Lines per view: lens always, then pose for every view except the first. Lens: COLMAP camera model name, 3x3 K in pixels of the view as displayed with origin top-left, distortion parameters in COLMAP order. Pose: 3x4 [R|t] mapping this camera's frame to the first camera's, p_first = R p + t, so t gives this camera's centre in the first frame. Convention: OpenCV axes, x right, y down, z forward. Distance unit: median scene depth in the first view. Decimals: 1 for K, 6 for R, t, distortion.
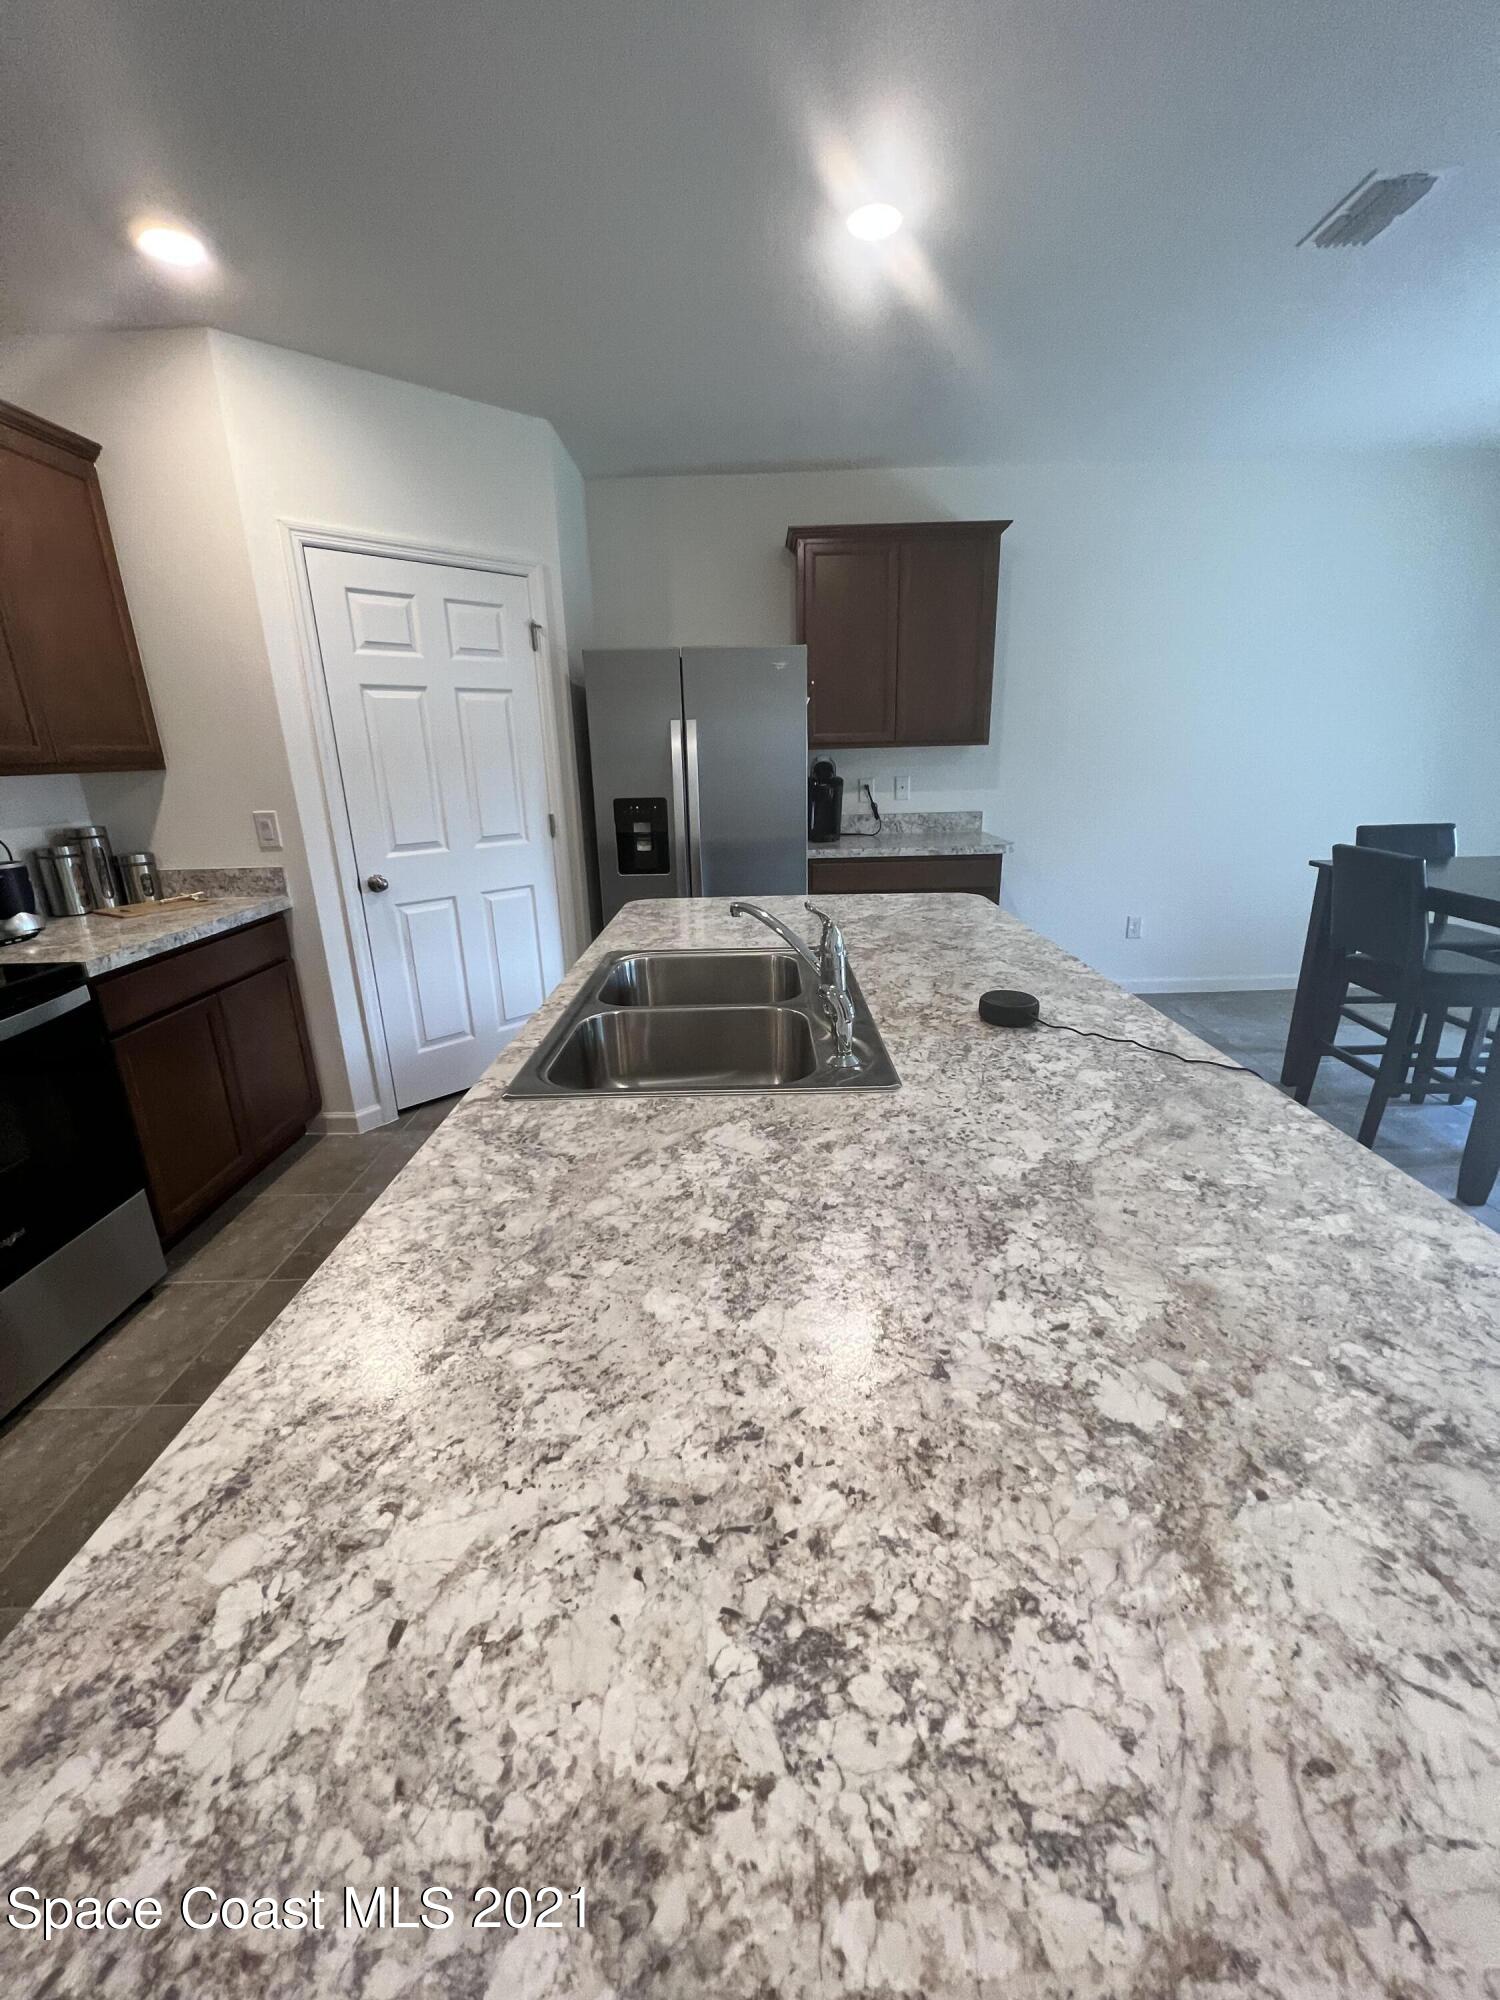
lens RADIAL K [[805.1, 0, 750.0], [0, 805.1, 1000.0], [0, 0, 1]] dist [0.001291, 0.000304]
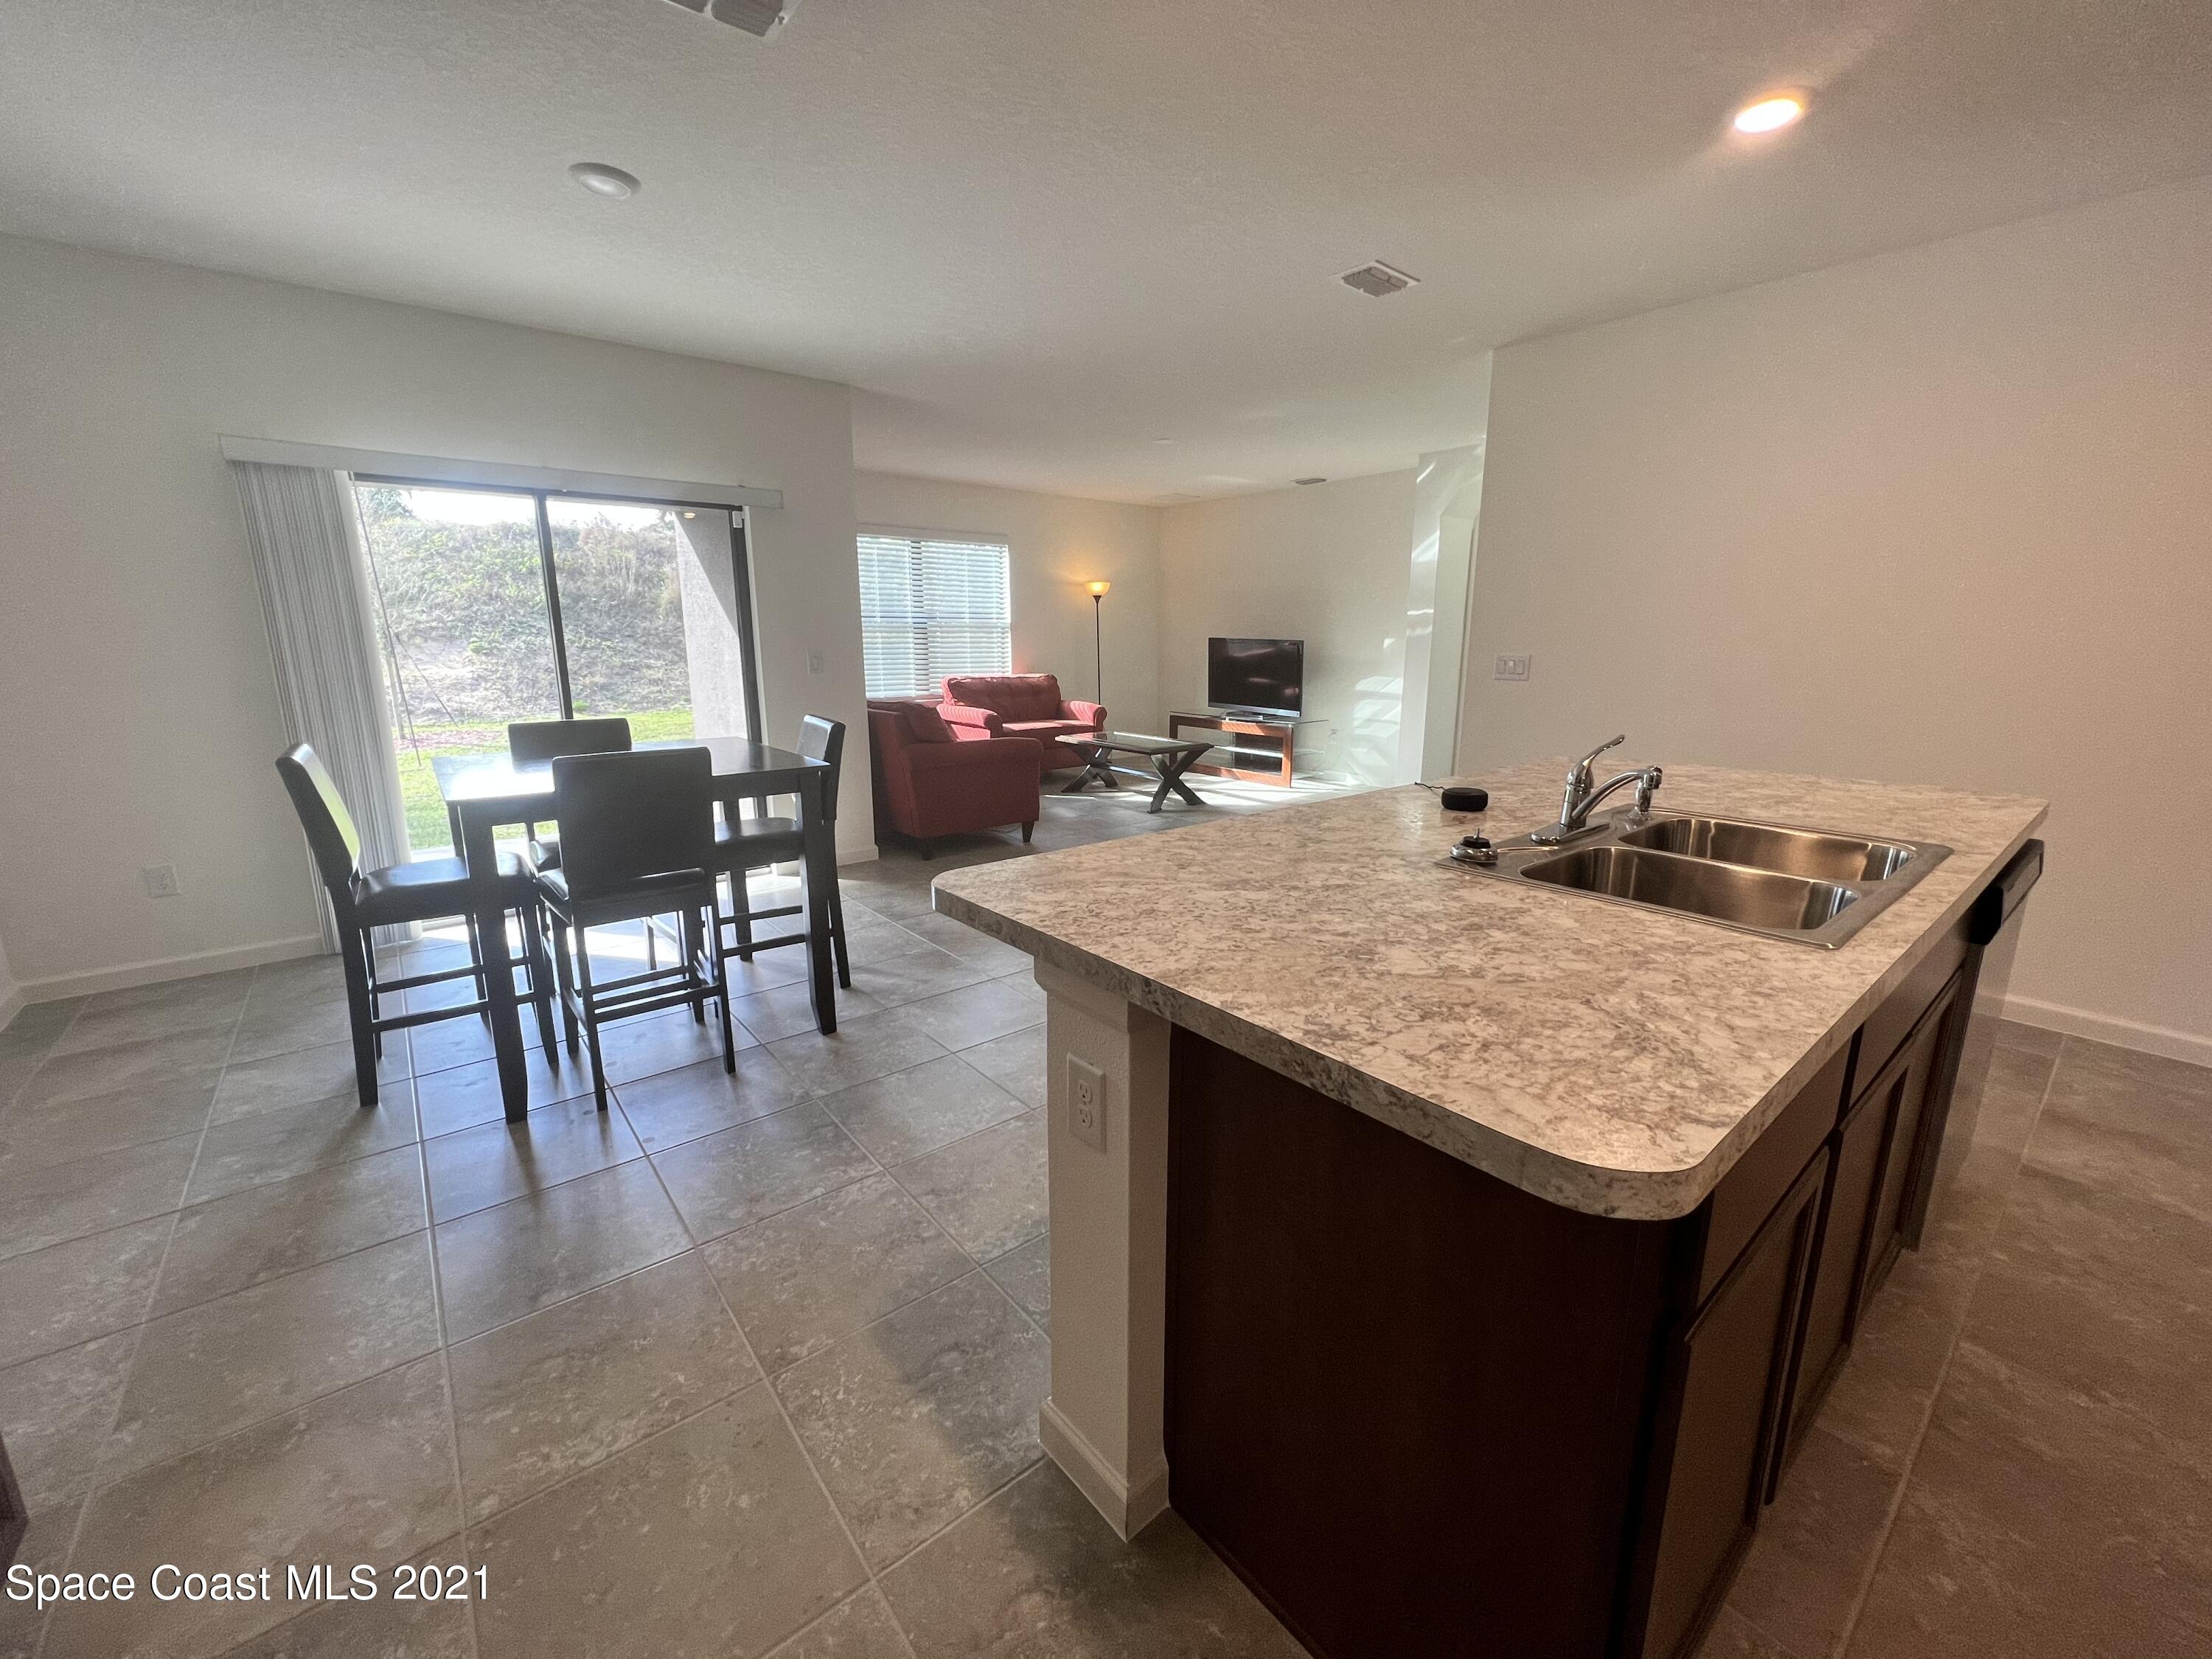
lens RADIAL K [[883.7, 0, 1106.0], [0, 883.7, 829.5], [0, 0, 1]] dist [0.002060, 0.000429]
pose [[-0.638950, -0.144977, 0.755463, -0.655633], [0.245218, 0.892457, 0.378666, -0.539107], [-0.729116, 0.427202, -0.534685, 2.007083]]
